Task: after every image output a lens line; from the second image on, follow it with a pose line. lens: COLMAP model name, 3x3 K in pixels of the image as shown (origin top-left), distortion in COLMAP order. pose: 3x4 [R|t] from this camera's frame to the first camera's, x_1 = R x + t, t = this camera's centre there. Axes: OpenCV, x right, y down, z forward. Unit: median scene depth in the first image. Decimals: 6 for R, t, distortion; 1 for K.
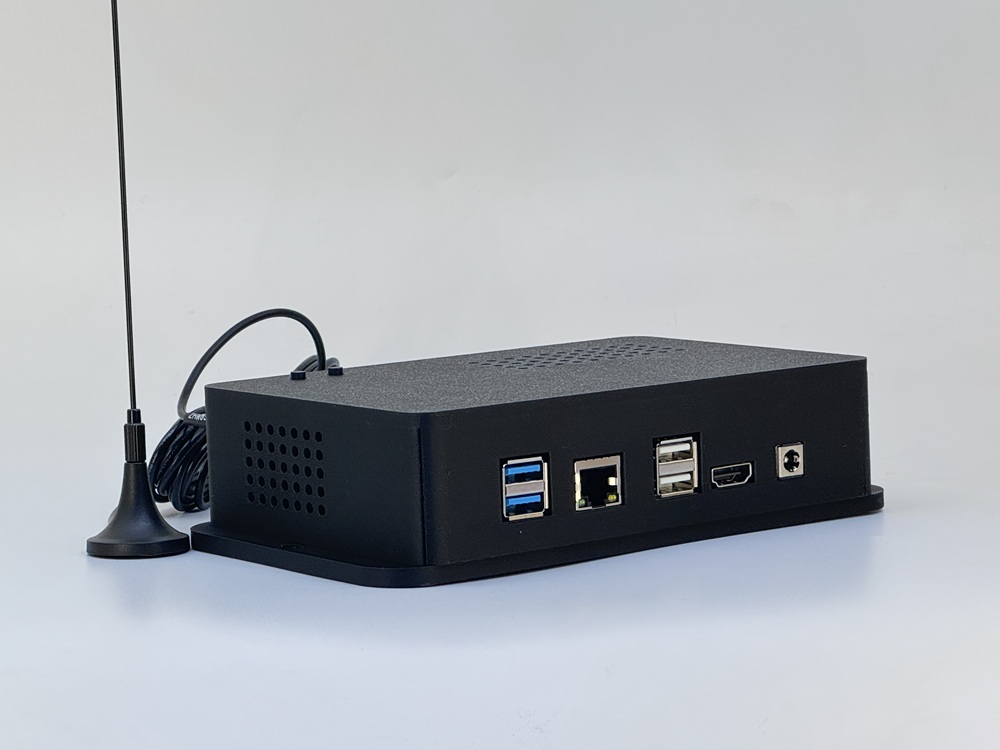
lens RADIAL K [[2933.1, 0, 500.6], [0, 2933.1, 378.5], [0, 0, 1]] dist [-0.317457, 0.000000]
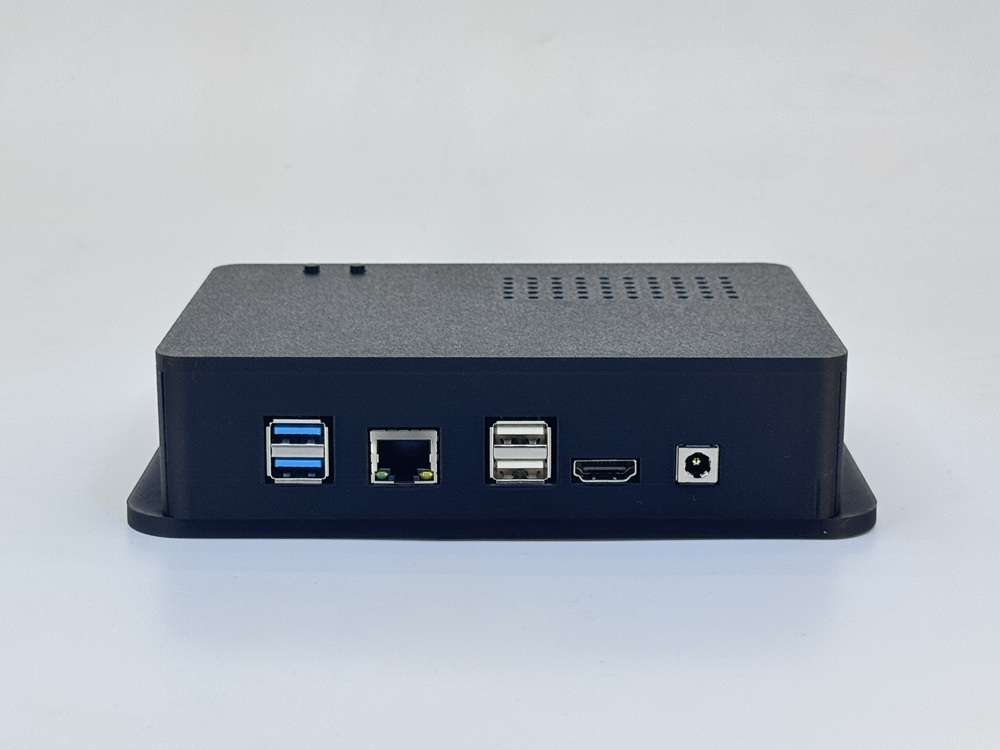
lens RADIAL K [[1961.8, 0, 503.7], [0, 1961.8, 378.3], [0, 0, 1]] dist [0.091939, 0.000000]
pose [[0.795741, 0.187585, -0.575854, 0.389575], [-0.094300, 0.977603, 0.188147, -0.100865], [0.598250, -0.095414, 0.795608, 0.538283]]
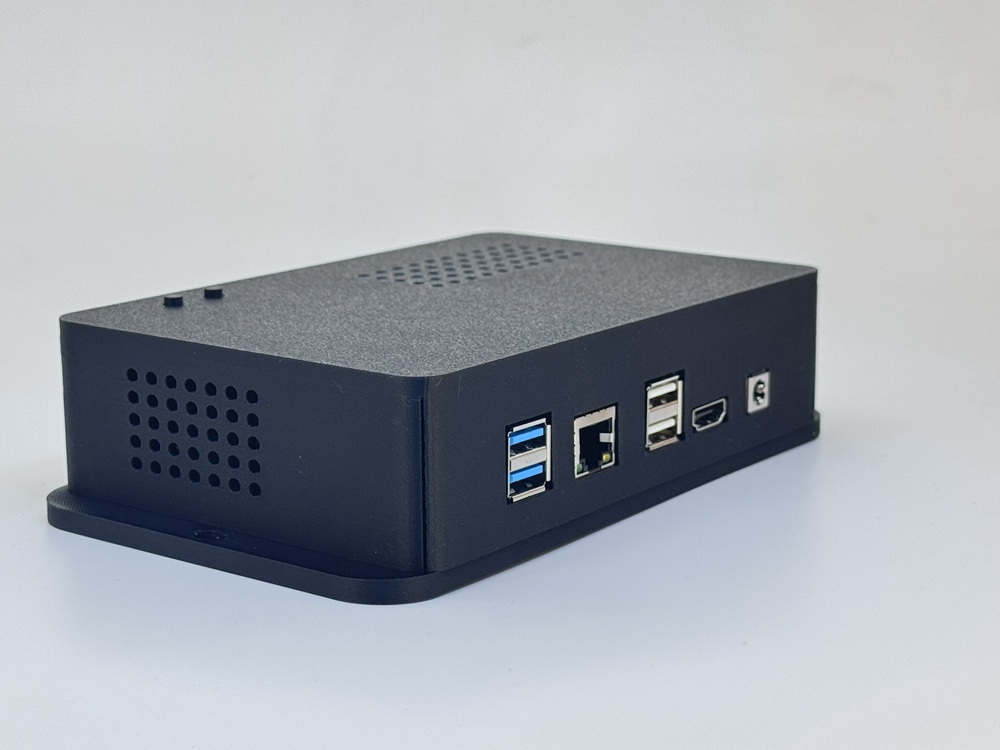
lens RADIAL K [[1961.8, 0, 502.7], [0, 1961.8, 377.7], [0, 0, 1]] dist [0.091939, 0.000000]
pose [[0.962700, -0.028946, 0.269017, -0.135271], [0.001685, 0.994883, 0.101022, -0.036536], [-0.270565, -0.096800, 0.957823, 0.479555]]
